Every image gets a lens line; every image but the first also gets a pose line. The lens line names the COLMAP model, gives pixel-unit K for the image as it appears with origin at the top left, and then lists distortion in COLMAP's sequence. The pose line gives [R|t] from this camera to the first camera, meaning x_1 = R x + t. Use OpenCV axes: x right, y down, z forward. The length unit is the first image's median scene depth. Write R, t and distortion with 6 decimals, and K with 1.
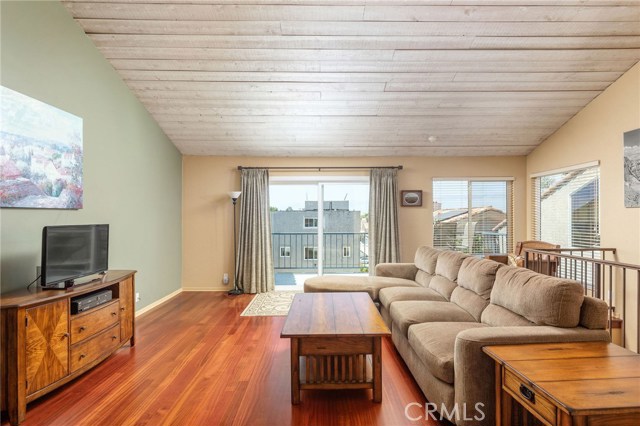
lens RADIAL K [[347.2, 0, 321.8], [0, 347.2, 215.8], [0, 0, 1]] dist [0.002395, -0.000121]
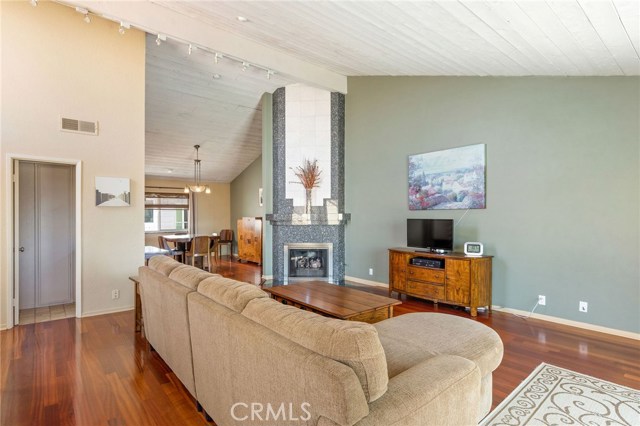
lens RADIAL K [[324.9, 0, 325.4], [0, 324.9, 216.3], [0, 0, 1]] dist [0.006394, -0.000750]
pose [[-0.760102, 0.012027, -0.649692, 0.761900], [0.009763, 0.999927, 0.007089, -0.003573], [0.649730, -0.000955, -0.760165, 1.864477]]
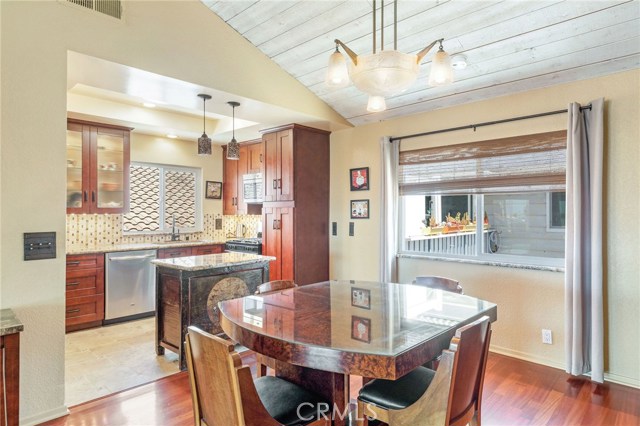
lens RADIAL K [[373.4, 0, 323.2], [0, 373.4, 215.1], [0, 0, 1]] dist [-0.002851, -0.002304]
pose [[-0.722443, 0.001491, 0.691429, -0.532077], [0.001841, 0.999998, -0.000232, 0.006345], [-0.691428, 0.001105, -0.722445, -0.354302]]
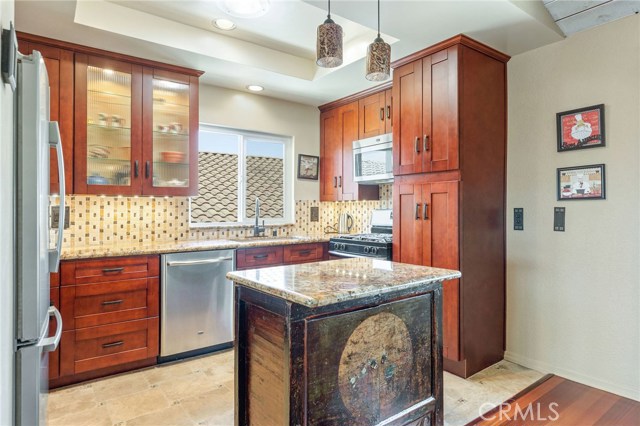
lens RADIAL K [[373.4, 0, 324.5], [0, 373.4, 208.2], [0, 0, 1]] dist [-0.002851, -0.002304]
pose [[-0.588321, 0.010221, 0.808563, 0.062187], [0.002831, 0.999940, -0.010580, 0.045518], [-0.808622, -0.003936, -0.588315, -0.590044]]
